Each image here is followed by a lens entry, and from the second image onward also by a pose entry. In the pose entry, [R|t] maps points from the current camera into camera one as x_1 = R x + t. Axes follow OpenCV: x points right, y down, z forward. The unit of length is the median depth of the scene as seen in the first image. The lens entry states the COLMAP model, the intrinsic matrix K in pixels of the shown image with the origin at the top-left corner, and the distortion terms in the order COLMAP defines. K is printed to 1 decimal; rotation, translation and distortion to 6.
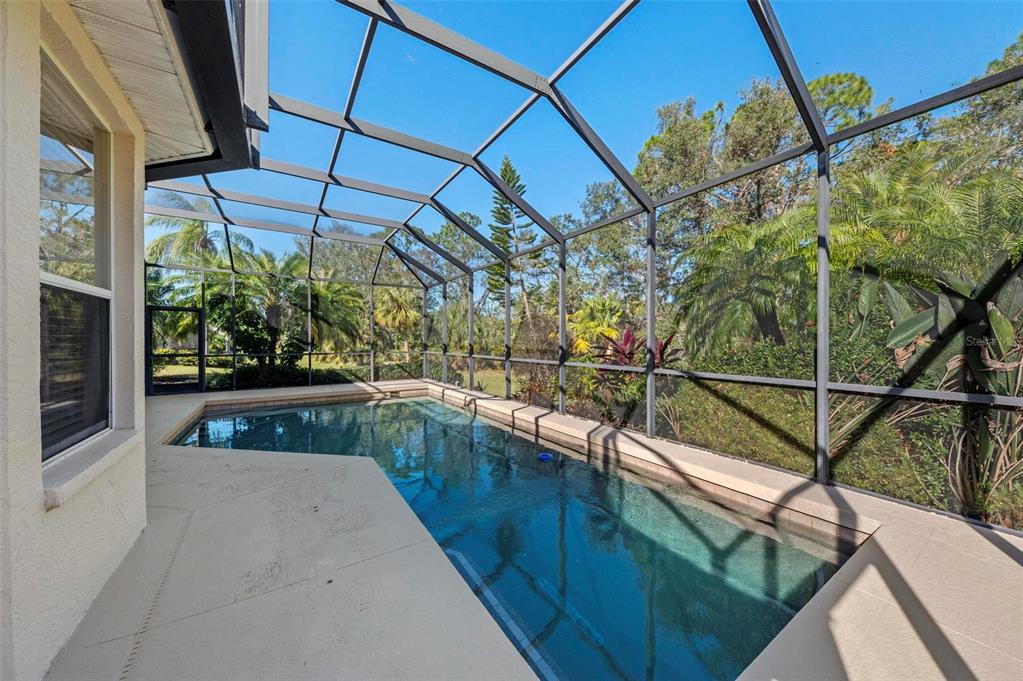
lens RADIAL K [[357.1, 0, 512.3], [0, 357.1, 340.7], [0, 0, 1]] dist [0.001102, -0.000106]
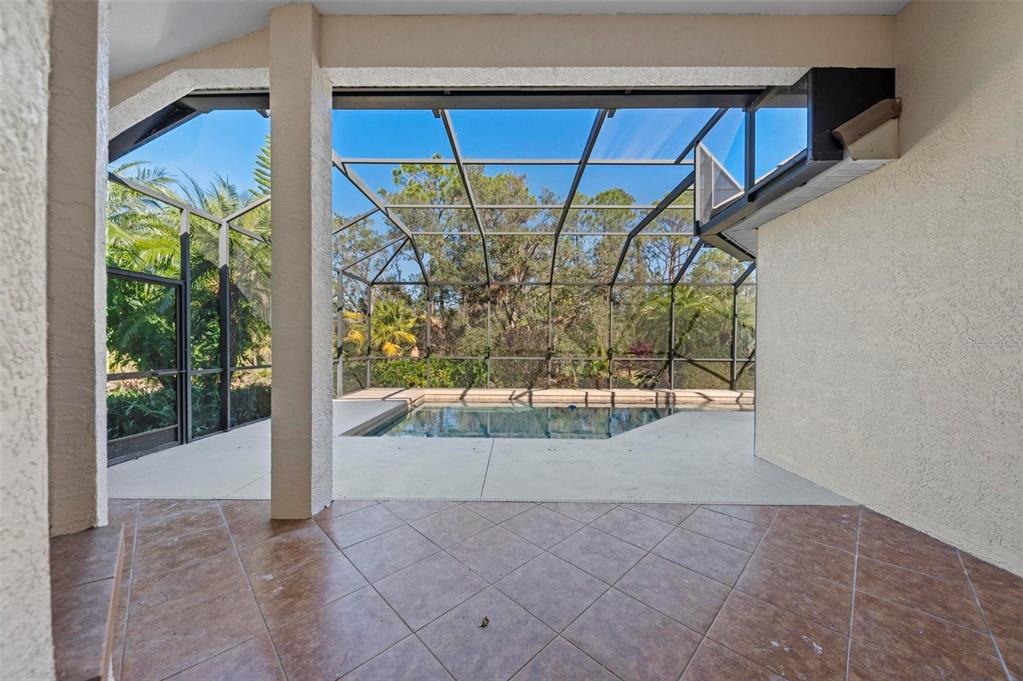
lens RADIAL K [[357.1, 0, 510.7], [0, 357.1, 343.6], [0, 0, 1]] dist [0.001102, -0.000106]
pose [[0.564232, 0.000013, 0.825617, -2.406250], [-0.002660, 0.999995, 0.001802, -0.018012], [-0.825612, -0.003212, 0.564229, 0.694870]]
